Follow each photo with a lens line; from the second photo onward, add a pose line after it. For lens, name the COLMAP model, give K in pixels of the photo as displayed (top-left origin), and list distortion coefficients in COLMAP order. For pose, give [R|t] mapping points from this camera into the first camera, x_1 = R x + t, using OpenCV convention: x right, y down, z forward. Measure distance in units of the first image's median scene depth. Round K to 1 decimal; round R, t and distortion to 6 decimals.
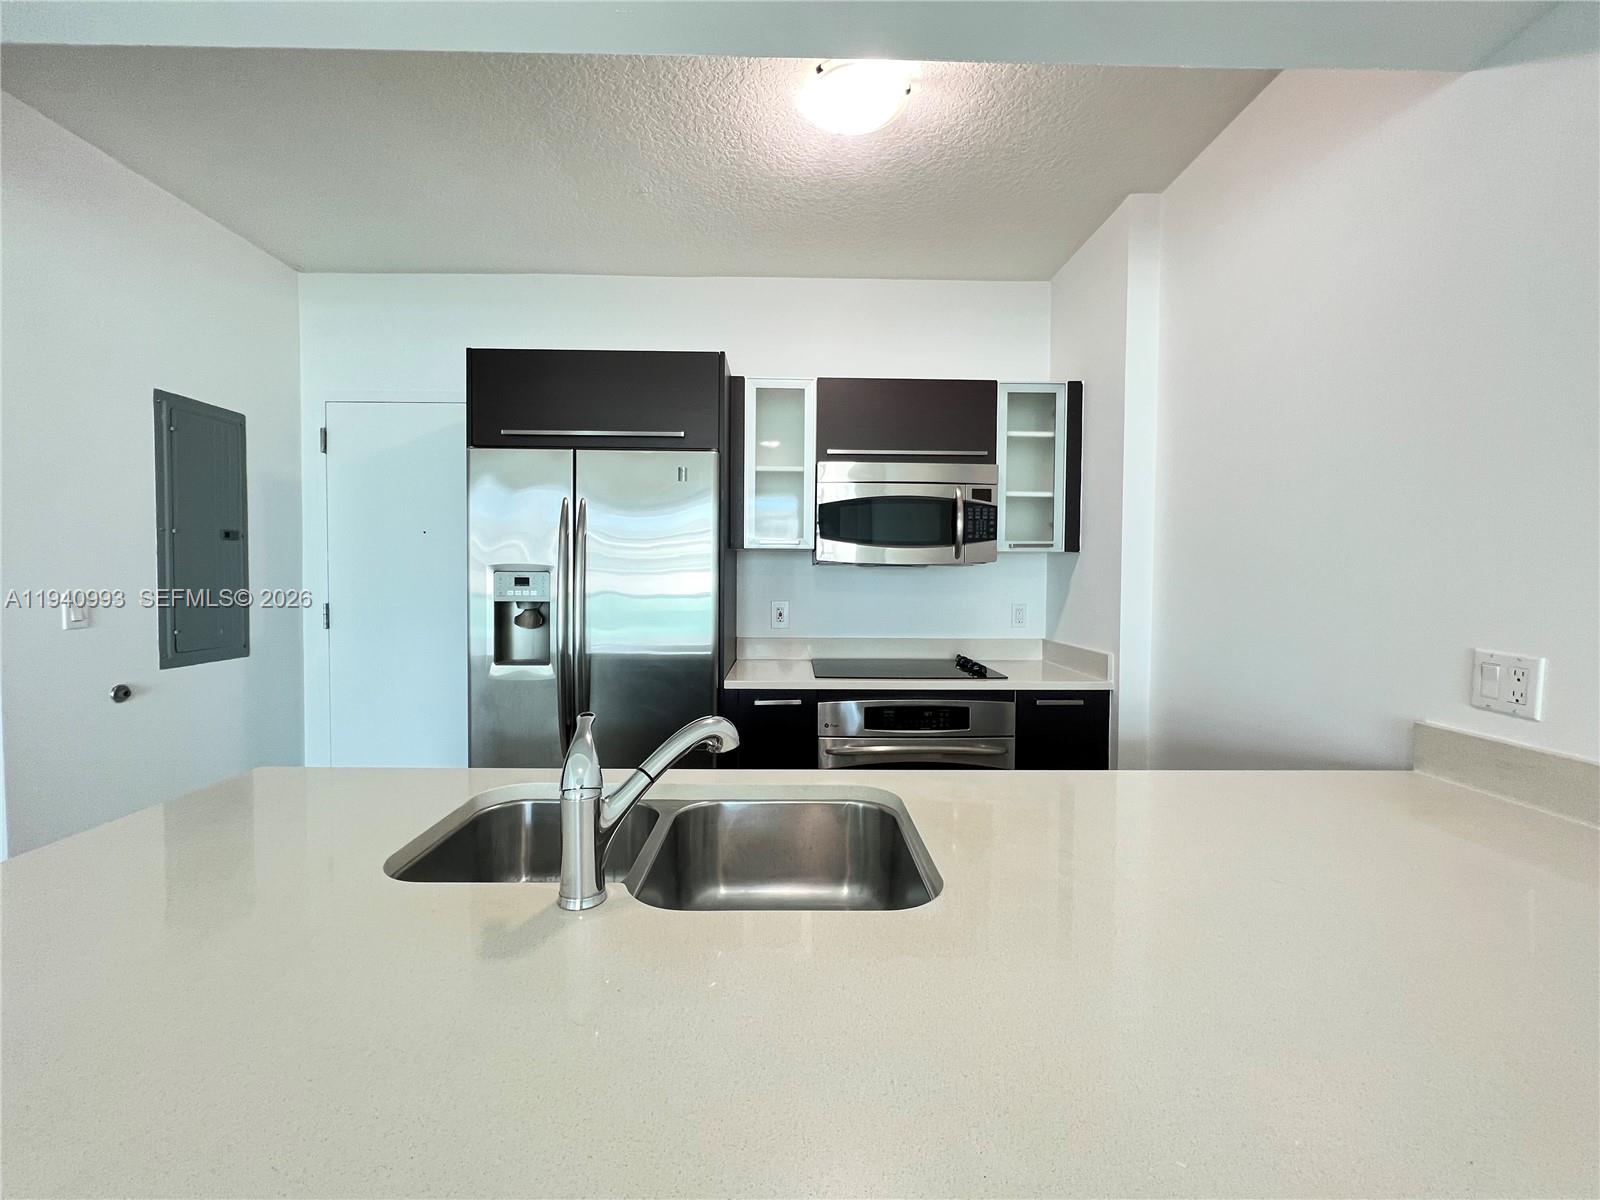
lens RADIAL K [[644.1, 0, 800.3], [0, 644.1, 594.0], [0, 0, 1]] dist [-0.000751, 0.000024]
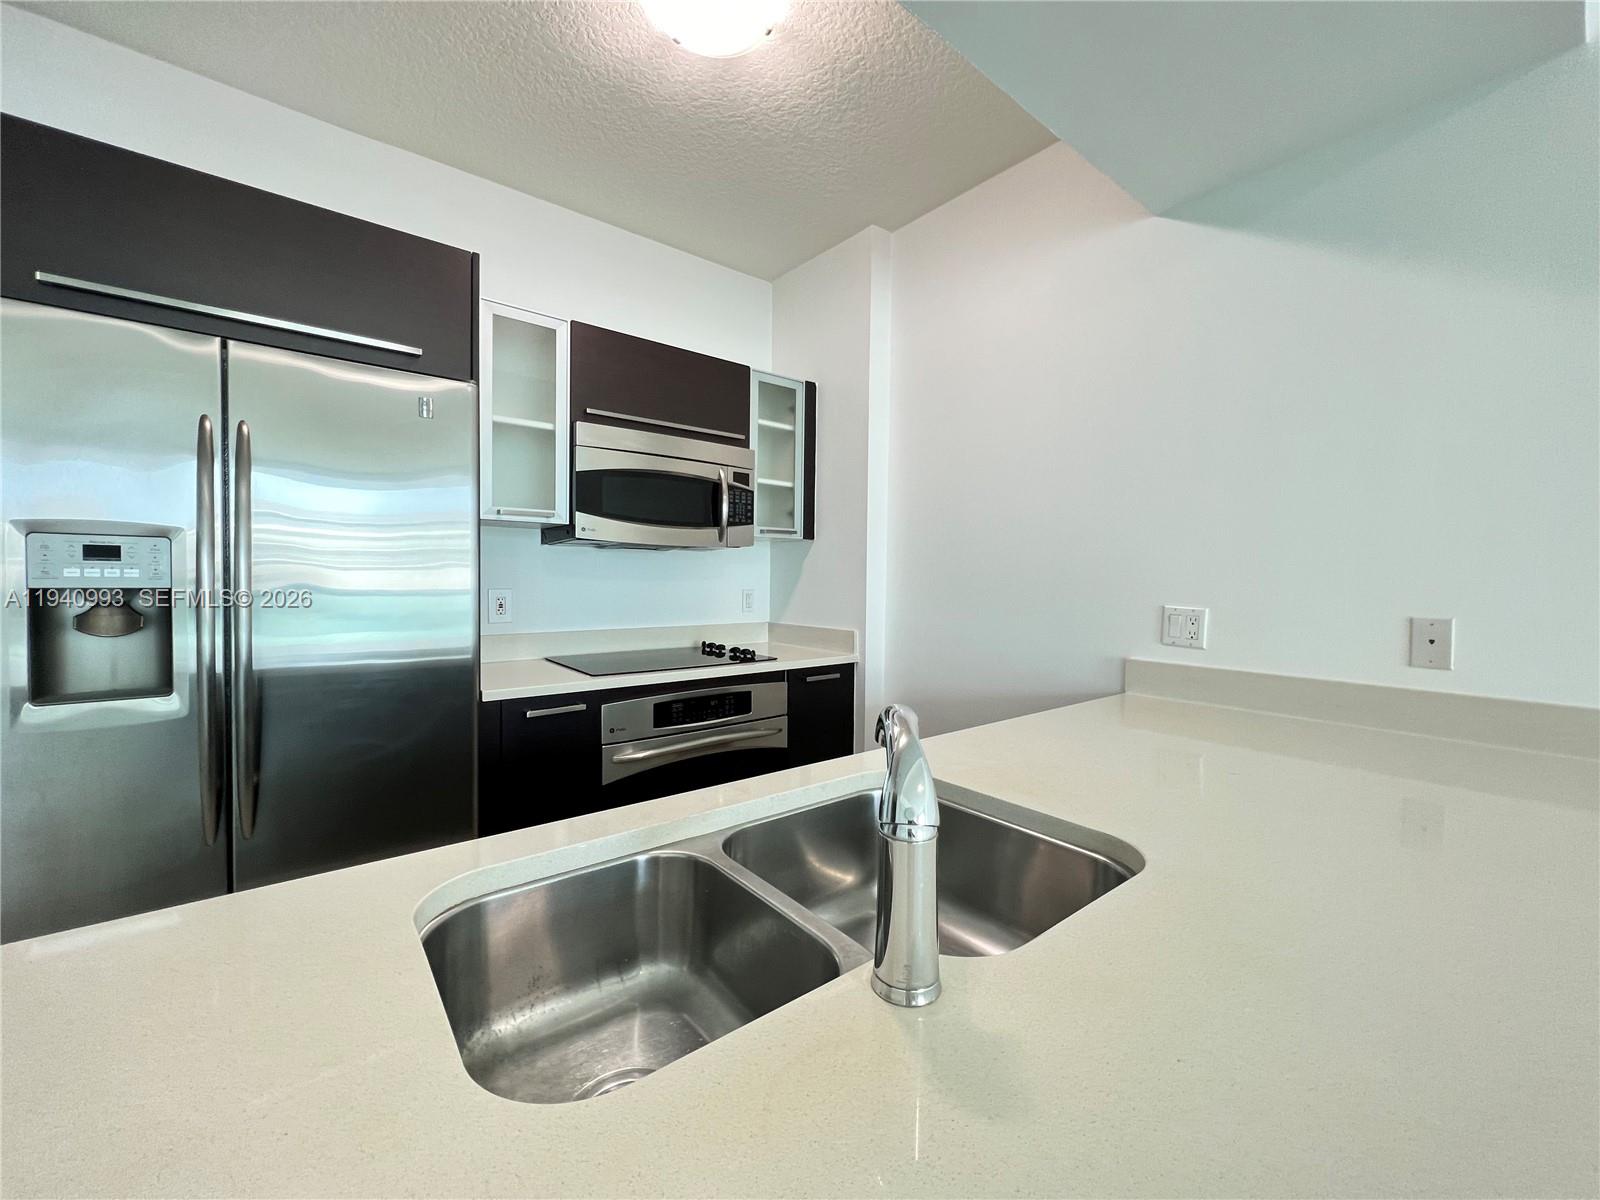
lens RADIAL K [[640.7, 0, 796.5], [0, 640.7, 595.5], [0, 0, 1]] dist [0.002396, 0.000308]
pose [[0.792876, -0.016039, 0.609172, -0.276506], [0.011345, 0.999869, 0.011559, 0.017652], [-0.609277, -0.002254, 0.792954, 0.172422]]
